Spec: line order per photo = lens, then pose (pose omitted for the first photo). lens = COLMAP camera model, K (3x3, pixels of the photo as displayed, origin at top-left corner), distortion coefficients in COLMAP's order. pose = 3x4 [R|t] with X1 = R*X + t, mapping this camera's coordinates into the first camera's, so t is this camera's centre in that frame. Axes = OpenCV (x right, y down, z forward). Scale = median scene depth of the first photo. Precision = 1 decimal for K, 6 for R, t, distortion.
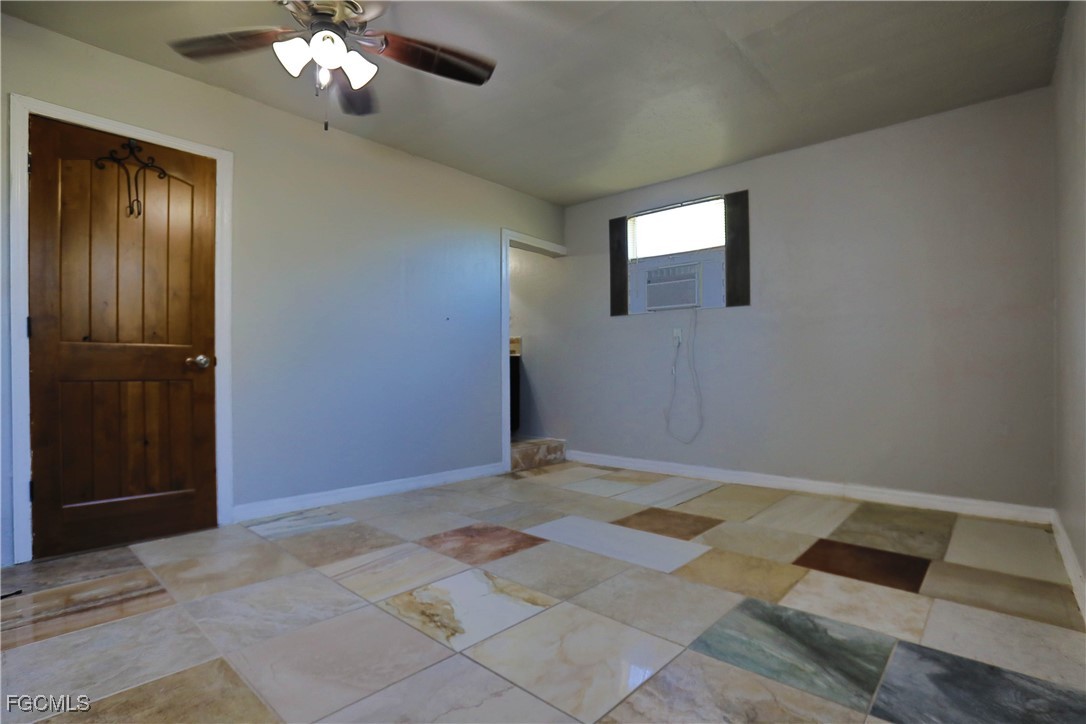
lens RADIAL K [[529.8, 0, 544.7], [0, 529.8, 363.9], [0, 0, 1]] dist [-0.033954, -0.000359]
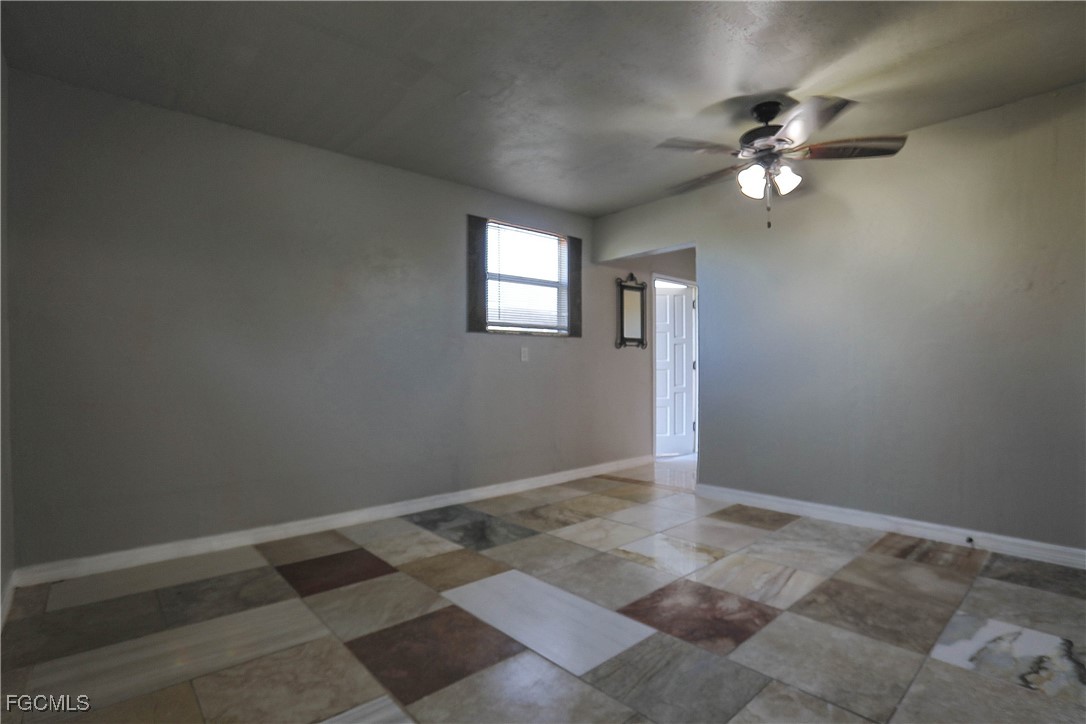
lens RADIAL K [[529.8, 0, 542.6], [0, 529.8, 365.0], [0, 0, 1]] dist [-0.033954, -0.000359]
pose [[-0.993799, 0.006459, 0.111001, 0.036317], [0.005096, 0.999908, -0.012557, -0.049197], [-0.111072, -0.011914, -0.993741, 2.166173]]
